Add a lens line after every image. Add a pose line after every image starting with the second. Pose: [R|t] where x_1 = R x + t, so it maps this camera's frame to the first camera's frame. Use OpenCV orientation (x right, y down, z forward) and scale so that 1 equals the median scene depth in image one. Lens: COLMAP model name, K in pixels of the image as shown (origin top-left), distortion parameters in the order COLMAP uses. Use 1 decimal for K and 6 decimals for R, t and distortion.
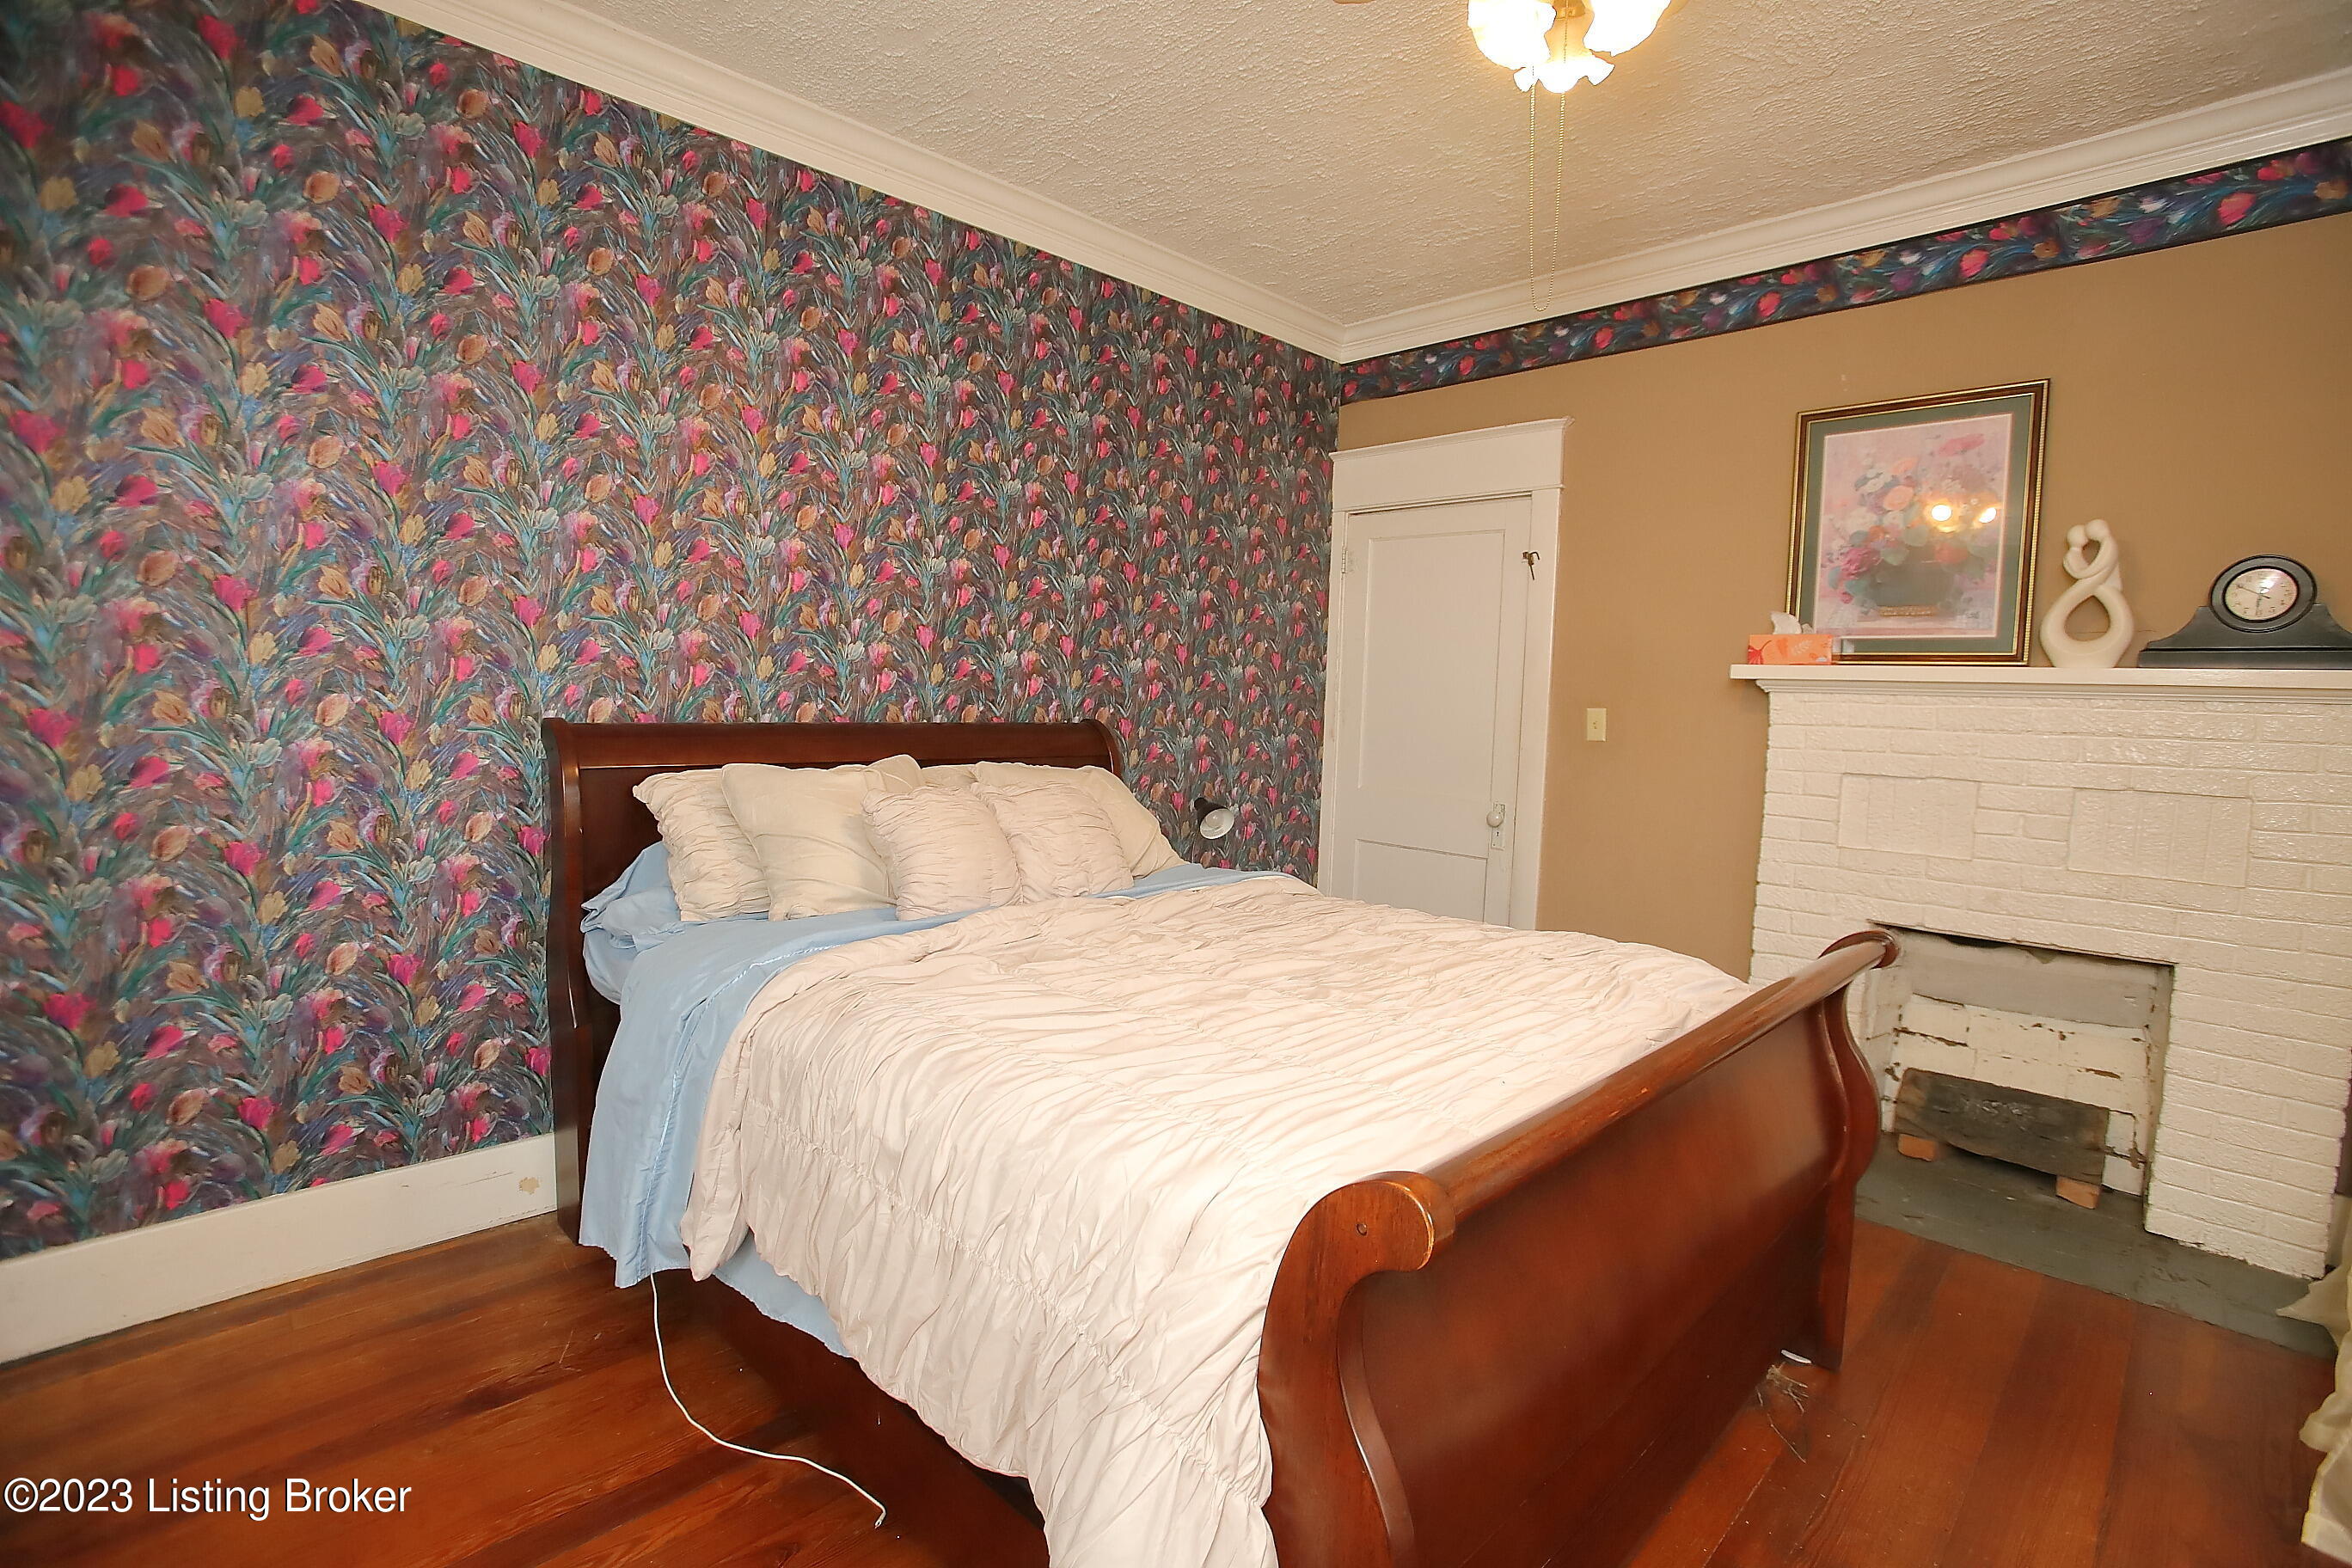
lens RADIAL K [[1083.6, 0, 1176.0], [0, 1083.6, 784.0], [0, 0, 1]] dist [-0.076867, 0.031044]
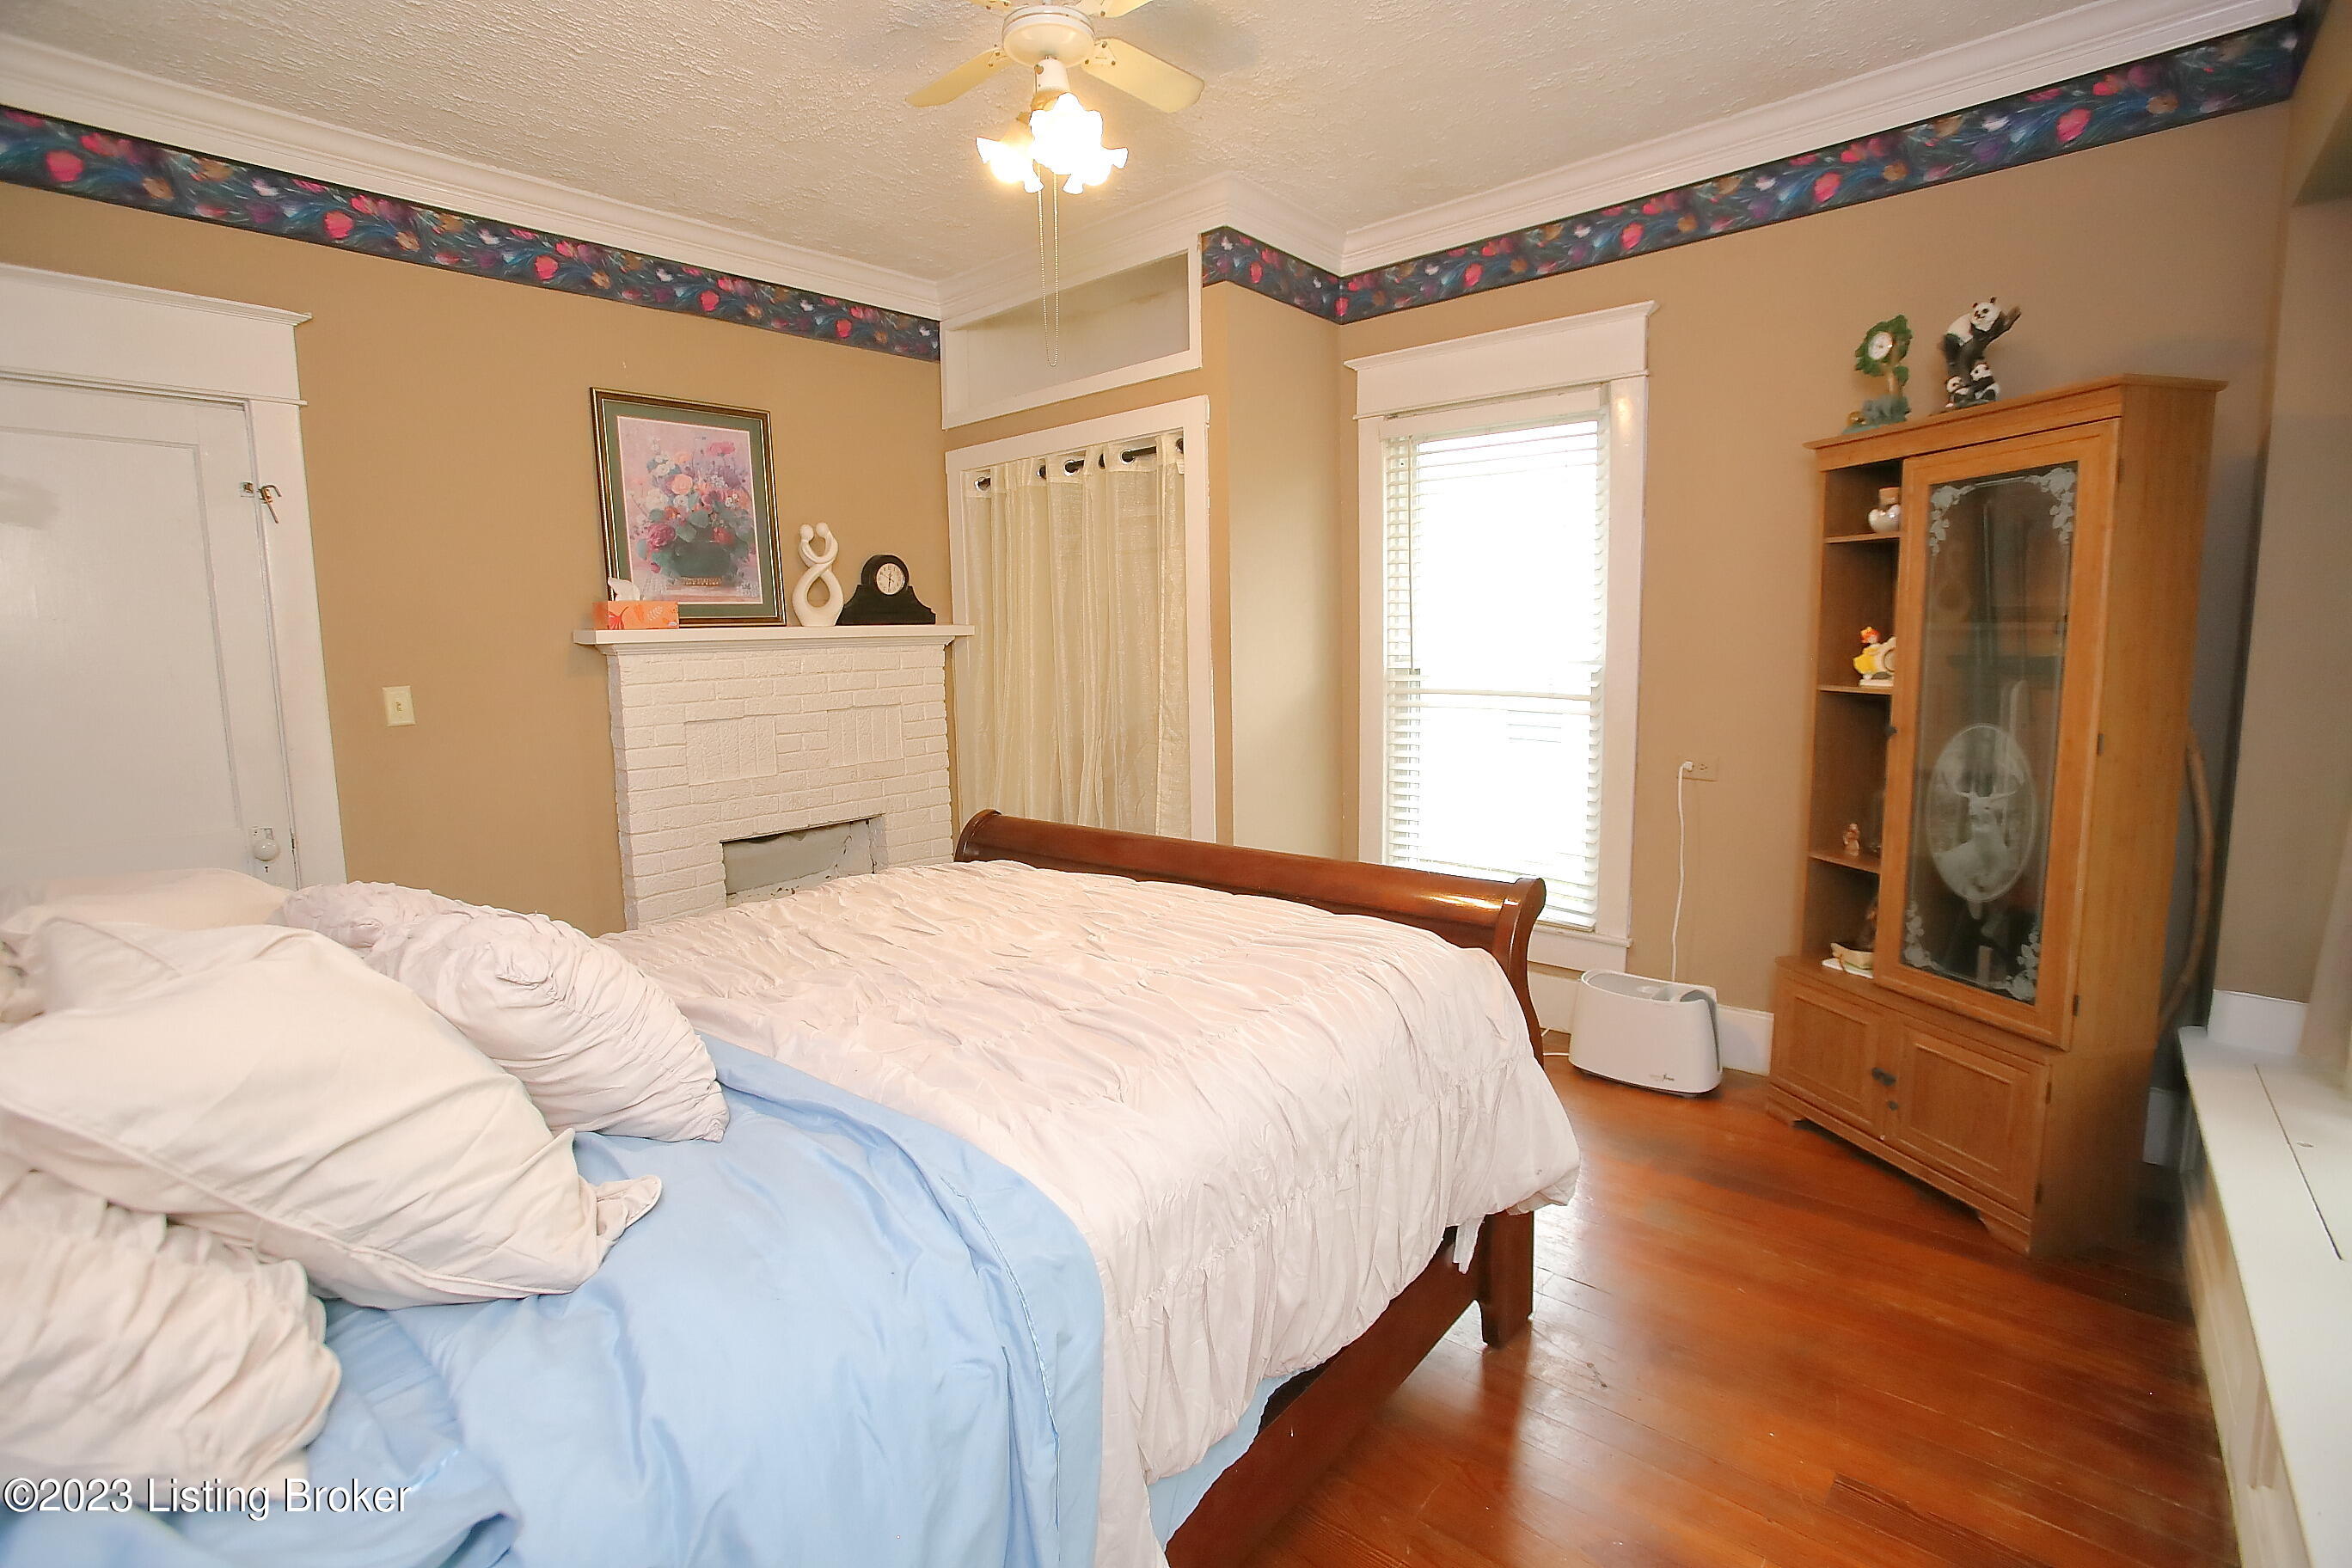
lens RADIAL K [[1083.6, 0, 1176.0], [0, 1083.6, 784.0], [0, 0, 1]] dist [-0.076867, 0.031044]
pose [[-0.052415, -0.145345, 0.987992, -0.554876], [0.119344, 0.981350, 0.150699, -0.056885], [-0.991468, 0.125810, -0.034092, 0.532043]]
